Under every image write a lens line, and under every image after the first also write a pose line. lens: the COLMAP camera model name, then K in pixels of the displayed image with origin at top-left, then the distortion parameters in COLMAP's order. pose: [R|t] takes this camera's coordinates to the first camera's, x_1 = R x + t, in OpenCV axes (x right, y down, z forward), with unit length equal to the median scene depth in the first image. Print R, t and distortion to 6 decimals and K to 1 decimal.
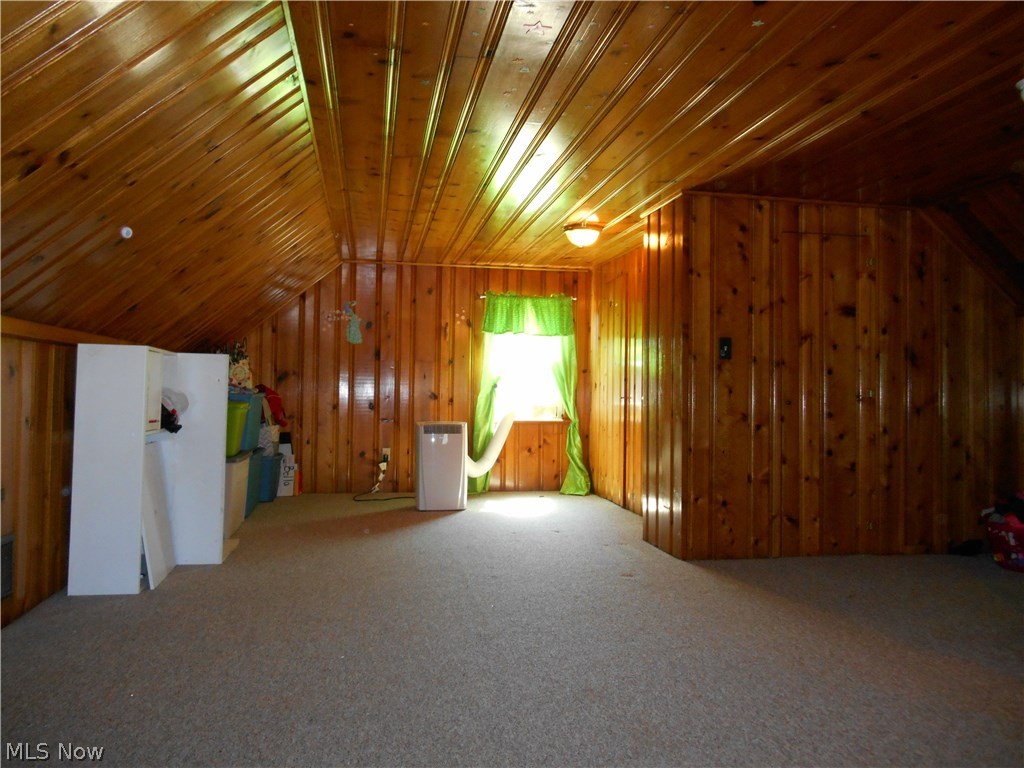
lens RADIAL K [[804.5, 0, 512.4], [0, 804.5, 371.4], [0, 0, 1]] dist [-0.015775, 0.022506]
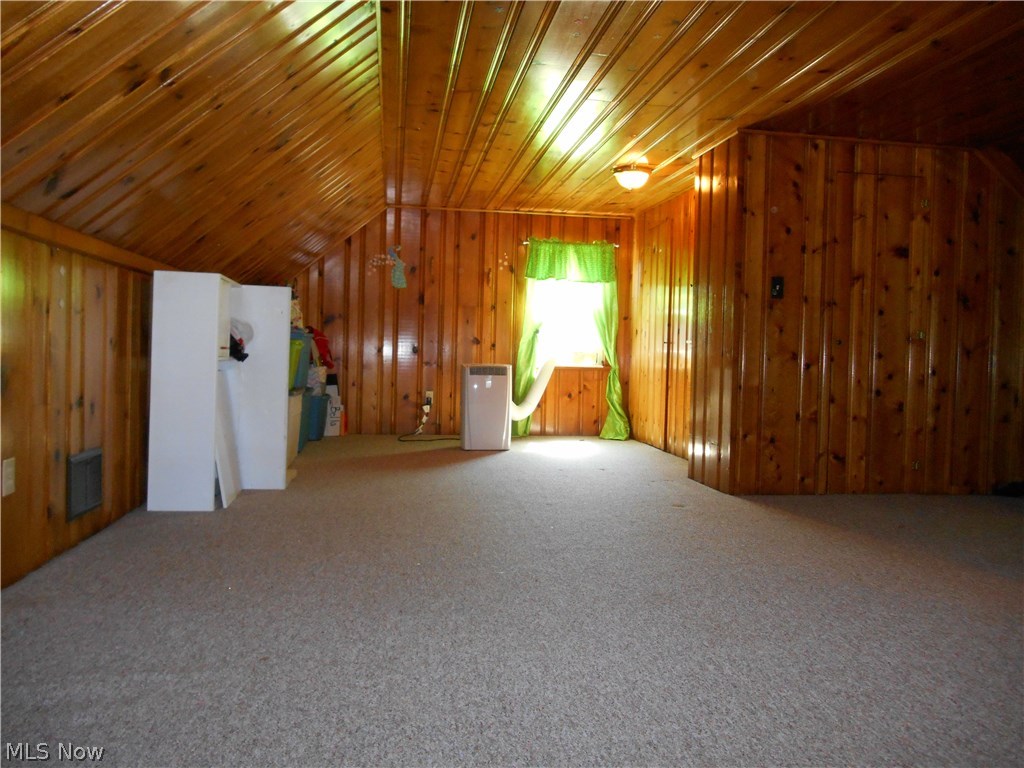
lens RADIAL K [[804.5, 0, 512.4], [0, 804.5, 371.4], [0, 0, 1]] dist [-0.015775, 0.022506]
pose [[0.999518, 0.012854, -0.028270, -0.036840], [-0.011459, 0.998734, 0.048984, 0.030099], [0.028864, -0.048637, 0.998399, -0.021097]]
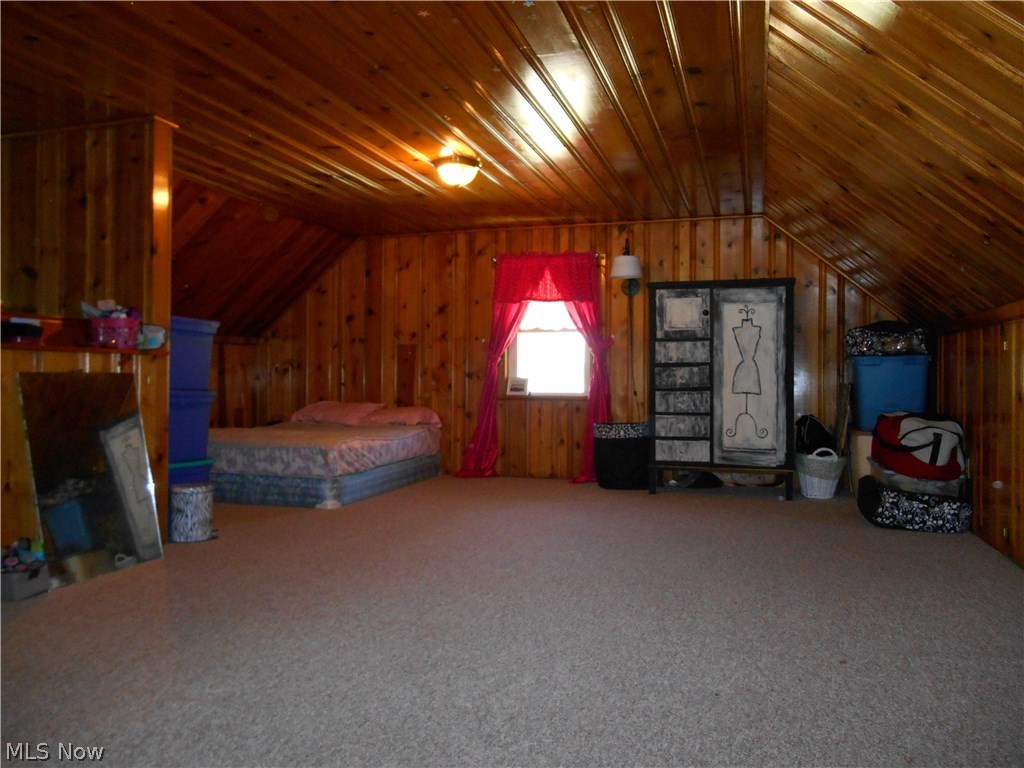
lens RADIAL K [[804.5, 0, 512.4], [0, 804.5, 371.4], [0, 0, 1]] dist [-0.015775, 0.022506]
pose [[-0.891204, -0.009992, 0.453493, -0.219927], [-0.029457, 0.998922, -0.035881, 0.047930], [-0.452645, -0.045336, -0.890537, 0.939713]]
